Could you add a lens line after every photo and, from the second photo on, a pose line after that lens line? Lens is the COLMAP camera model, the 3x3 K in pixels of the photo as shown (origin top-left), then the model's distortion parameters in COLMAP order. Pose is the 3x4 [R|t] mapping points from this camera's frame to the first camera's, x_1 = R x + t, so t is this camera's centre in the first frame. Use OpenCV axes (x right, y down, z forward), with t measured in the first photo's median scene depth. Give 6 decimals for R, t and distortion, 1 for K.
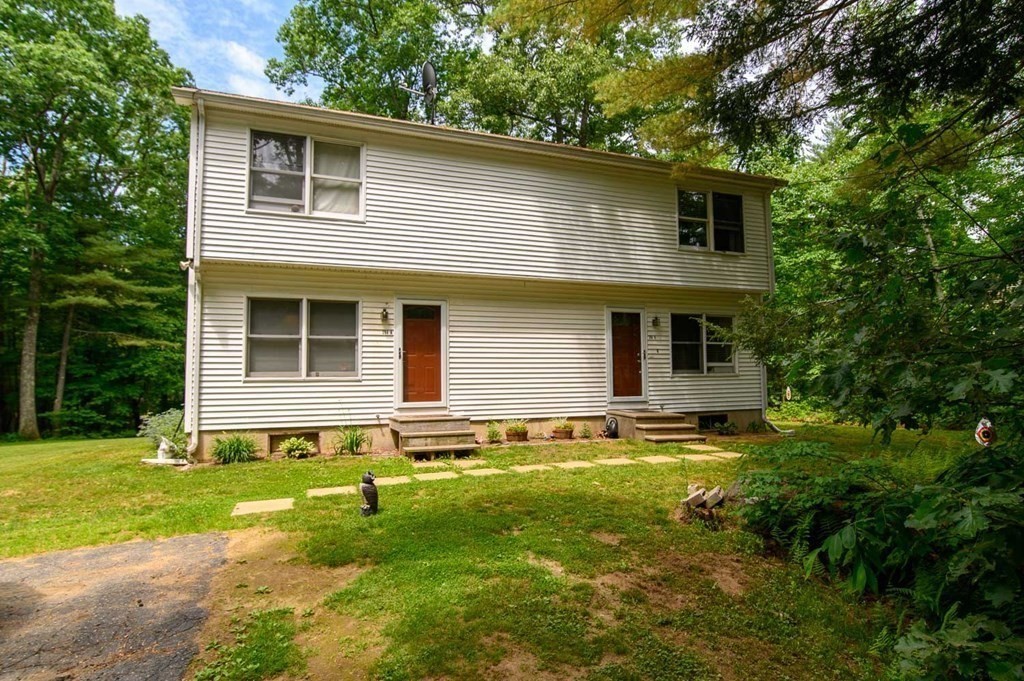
lens RADIAL K [[564.3, 0, 511.1], [0, 564.3, 341.3], [0, 0, 1]] dist [-0.003393, -0.000161]
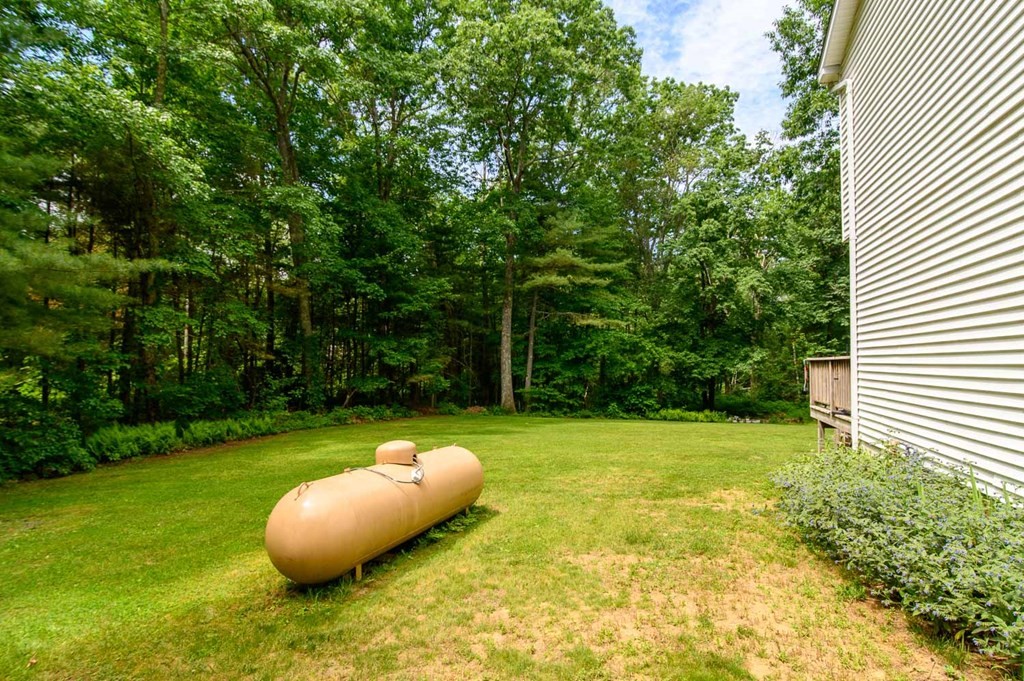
lens RADIAL K [[520.0, 0, 511.9], [0, 520.0, 339.3], [0, 0, 1]] dist [-0.002247, -0.000068]
pose [[0.773497, -0.006768, -0.633764, -0.200682], [0.025670, 0.999457, 0.020657, 0.009861], [0.633280, -0.032247, 0.773251, 0.216643]]
